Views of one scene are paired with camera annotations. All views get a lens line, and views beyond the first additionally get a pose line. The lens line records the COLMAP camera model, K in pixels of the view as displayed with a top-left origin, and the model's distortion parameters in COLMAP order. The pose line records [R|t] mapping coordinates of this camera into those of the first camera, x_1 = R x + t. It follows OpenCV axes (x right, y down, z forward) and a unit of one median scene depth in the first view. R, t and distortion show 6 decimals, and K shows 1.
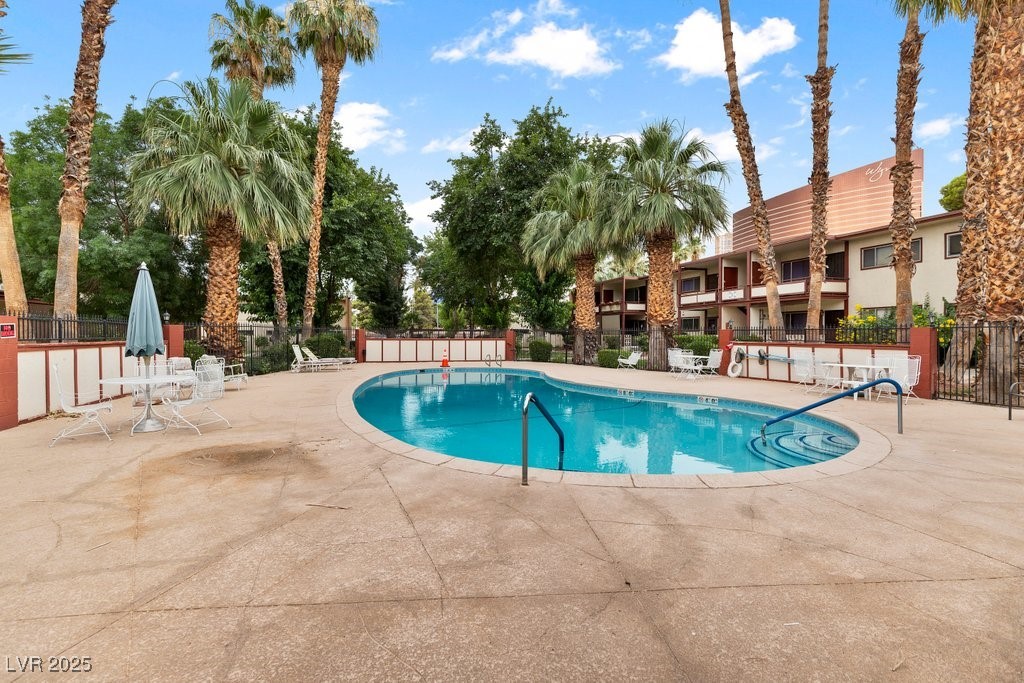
lens RADIAL K [[498.5, 0, 508.2], [0, 498.5, 342.1], [0, 0, 1]] dist [-0.001059, -0.000024]
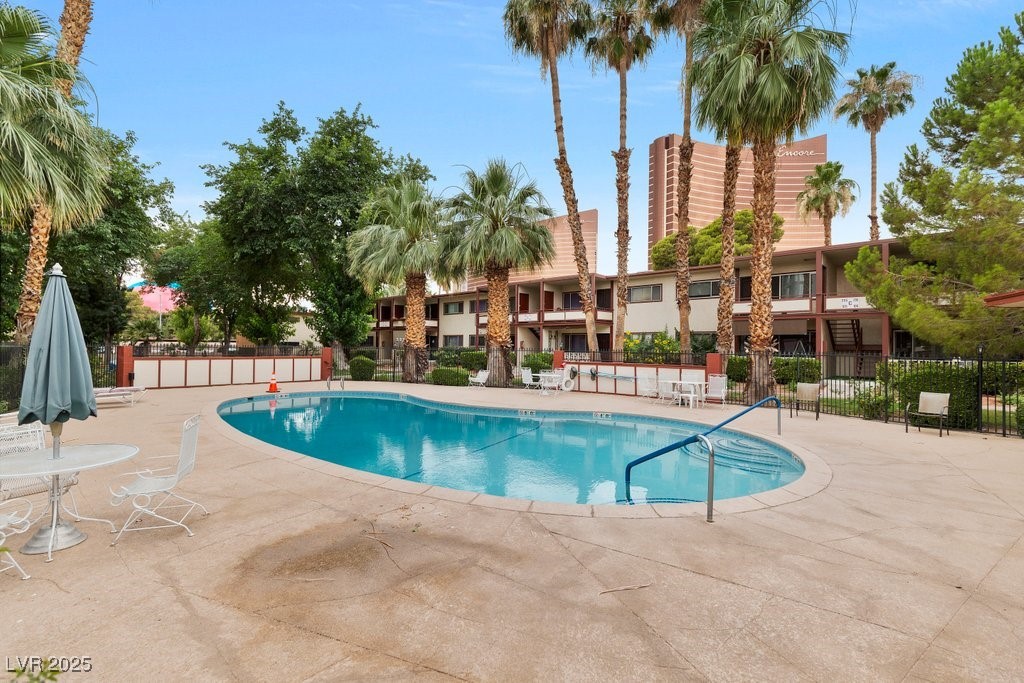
lens RADIAL K [[475.7, 0, 526.6], [0, 475.7, 350.6], [0, 0, 1]] dist [0.007319, -0.000361]
pose [[0.846485, 0.001567, 0.532410, -0.194089], [-0.000219, 0.999997, -0.002595, -0.018971], [-0.532412, 0.002080, 0.846483, 0.074380]]
